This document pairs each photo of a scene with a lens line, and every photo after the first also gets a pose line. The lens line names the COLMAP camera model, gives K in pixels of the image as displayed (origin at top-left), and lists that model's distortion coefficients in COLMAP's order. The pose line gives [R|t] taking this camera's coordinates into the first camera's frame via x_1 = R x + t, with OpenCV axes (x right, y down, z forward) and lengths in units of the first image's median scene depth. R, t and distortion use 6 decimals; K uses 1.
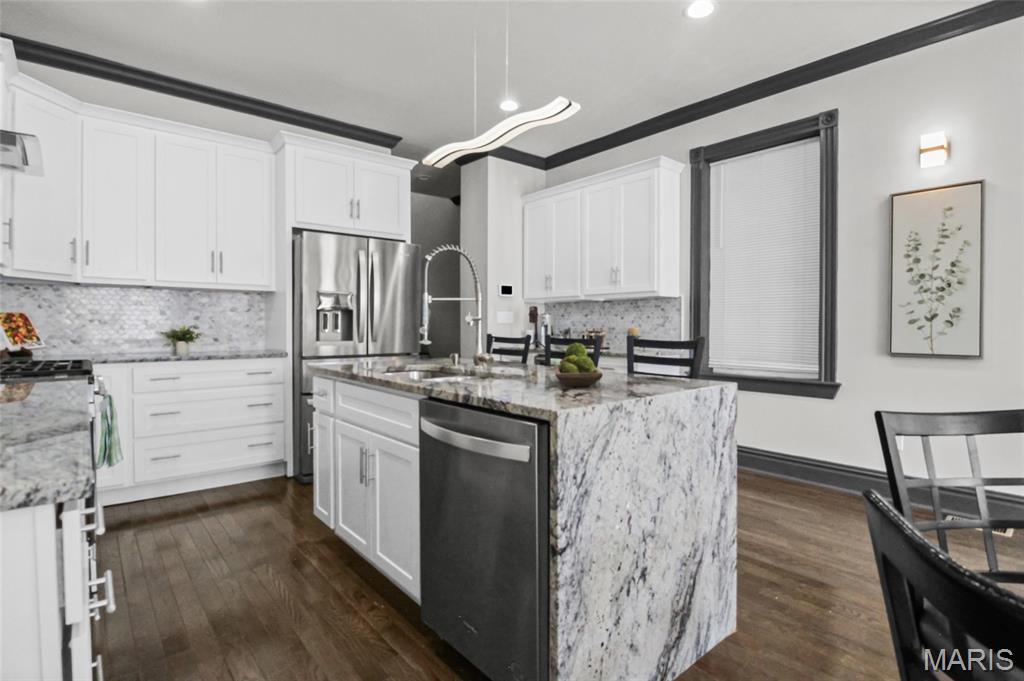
lens RADIAL K [[512.0, 0, 497.4], [0, 512.0, 330.9], [0, 0, 1]] dist [0.002658, -0.009609]
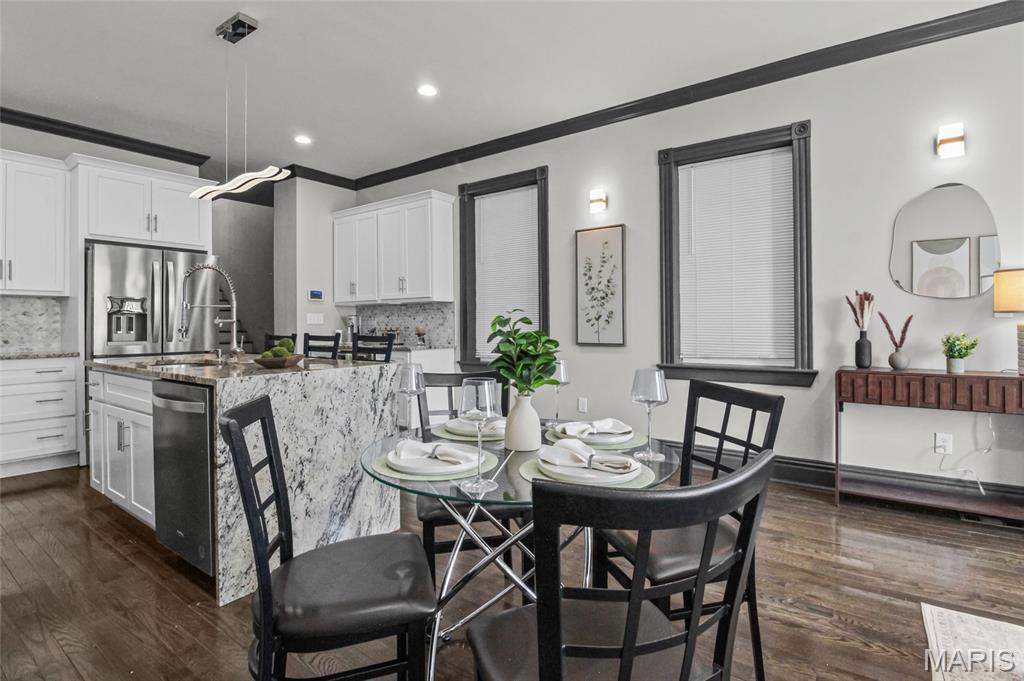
lens RADIAL K [[512.0, 0, 510.9], [0, 512.0, 322.6], [0, 0, 1]] dist [0.002658, -0.009609]
pose [[0.971202, -0.007718, 0.238132, 0.263475], [0.011248, 0.999846, -0.013471, 0.003832], [-0.237992, 0.015761, 0.971139, -0.330651]]
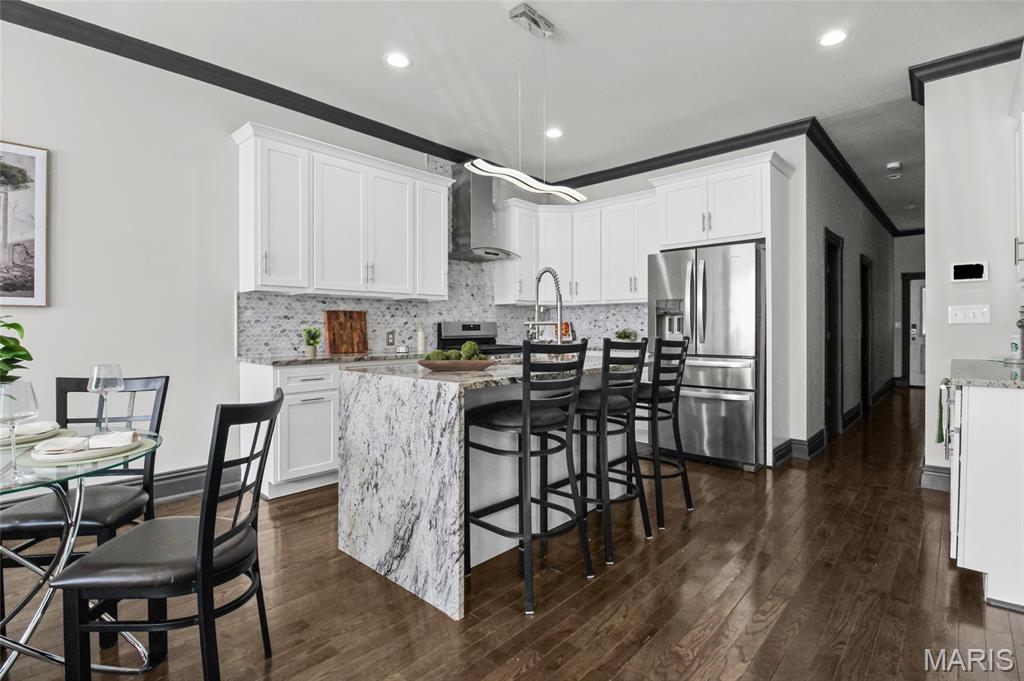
lens RADIAL K [[485.6, 0, 516.6], [0, 485.6, 314.8], [0, 0, 1]] dist [-0.001798, -0.009751]
pose [[0.124838, -0.029376, -0.991742, 0.901277], [-0.006314, 0.999518, -0.030401, -0.006184], [0.992157, 0.010057, 0.124593, 0.605302]]
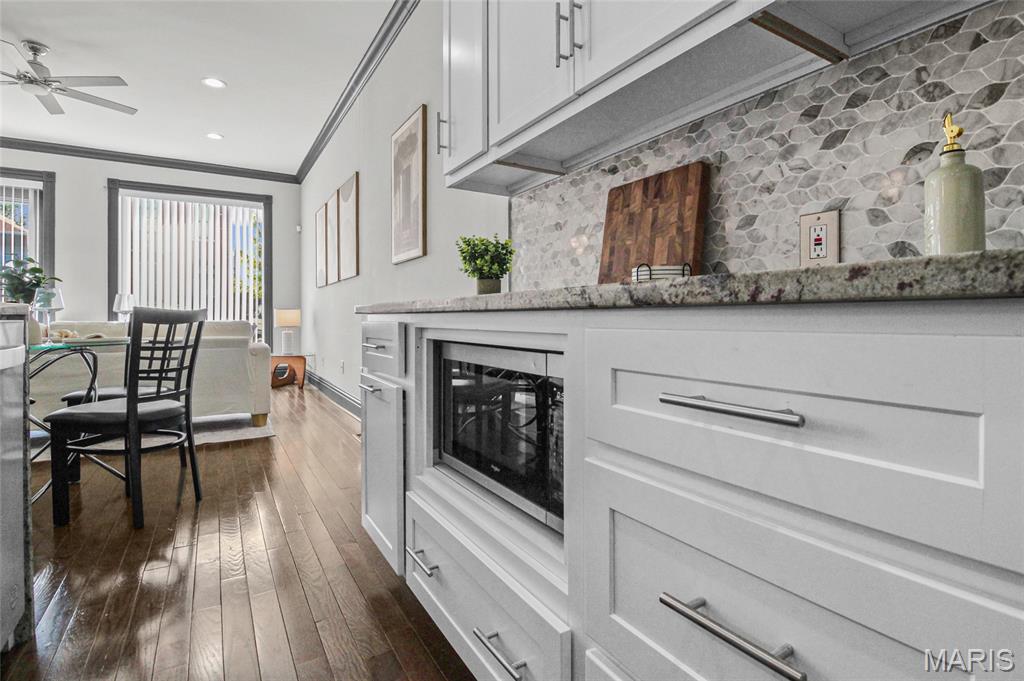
lens RADIAL K [[485.6, 0, 511.2], [0, 485.6, 321.5], [0, 0, 1]] dist [-0.001798, -0.009751]
pose [[-0.987851, -0.005809, 0.155296, -0.460059], [-0.003076, 0.999836, 0.017832, 0.073347], [-0.155375, 0.017137, -0.987707, 0.772986]]
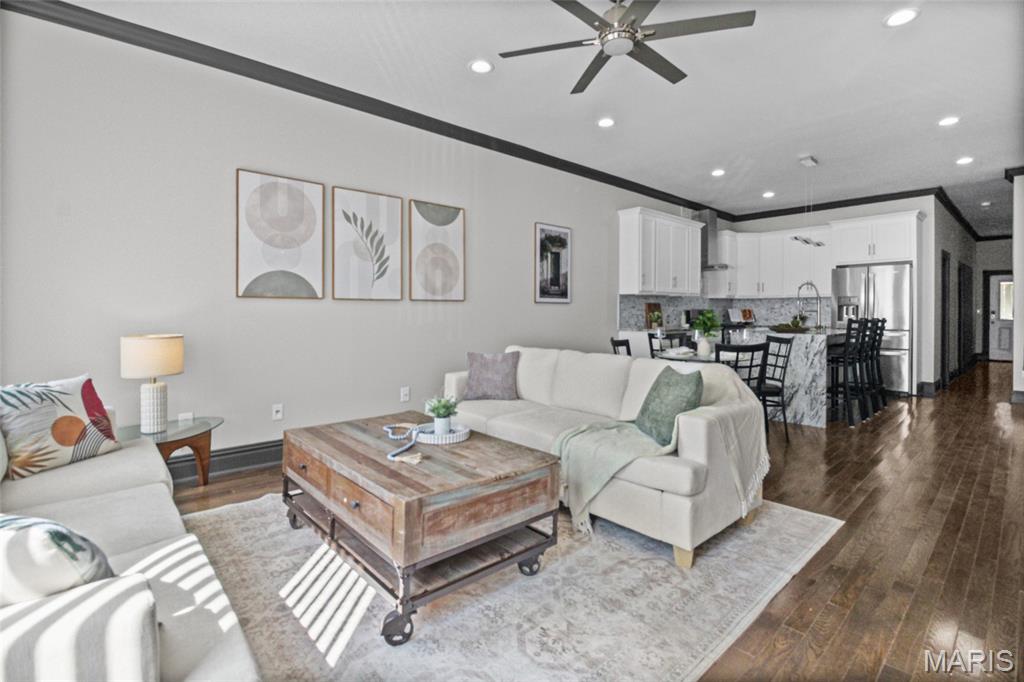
lens RADIAL K [[485.6, 0, 512.8], [0, 485.6, 306.3], [0, 0, 1]] dist [-0.001798, -0.009751]
pose [[0.044318, -0.020320, -0.998811, 1.782681], [-0.006758, 0.999764, -0.020639, 0.010025], [0.998995, 0.007665, 0.044171, -0.452670]]
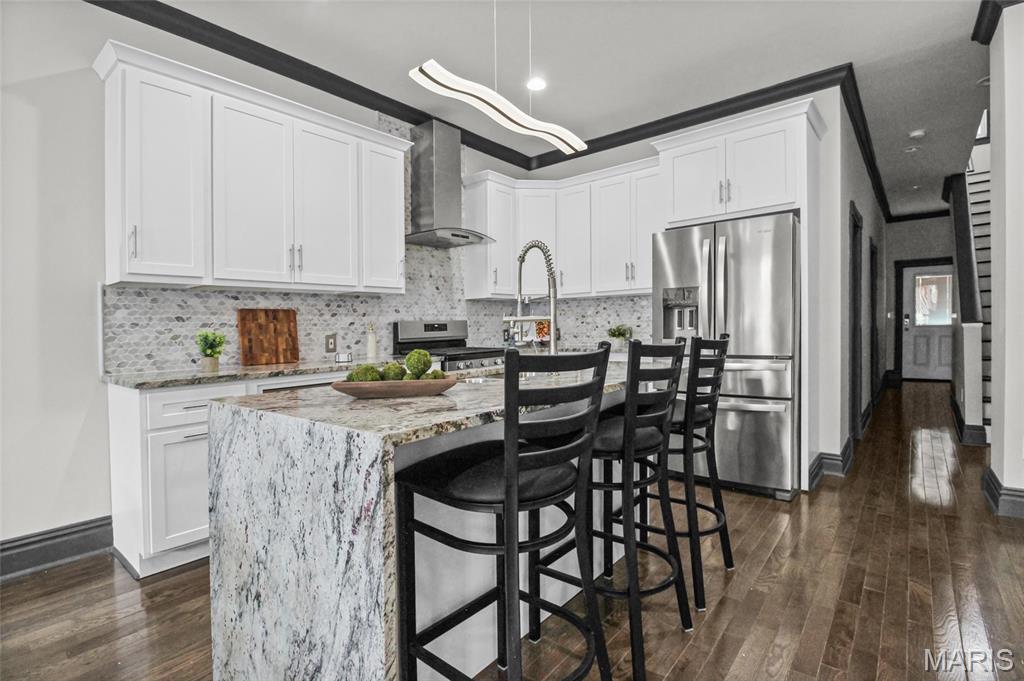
lens RADIAL K [[485.6, 0, 527.4], [0, 485.6, 322.0], [0, 0, 1]] dist [-0.001798, -0.009751]
pose [[0.195083, -0.013545, -0.980693, 0.618006], [0.012963, 0.999853, -0.011231, -0.008476], [0.980701, -0.010521, 0.195230, 0.643371]]
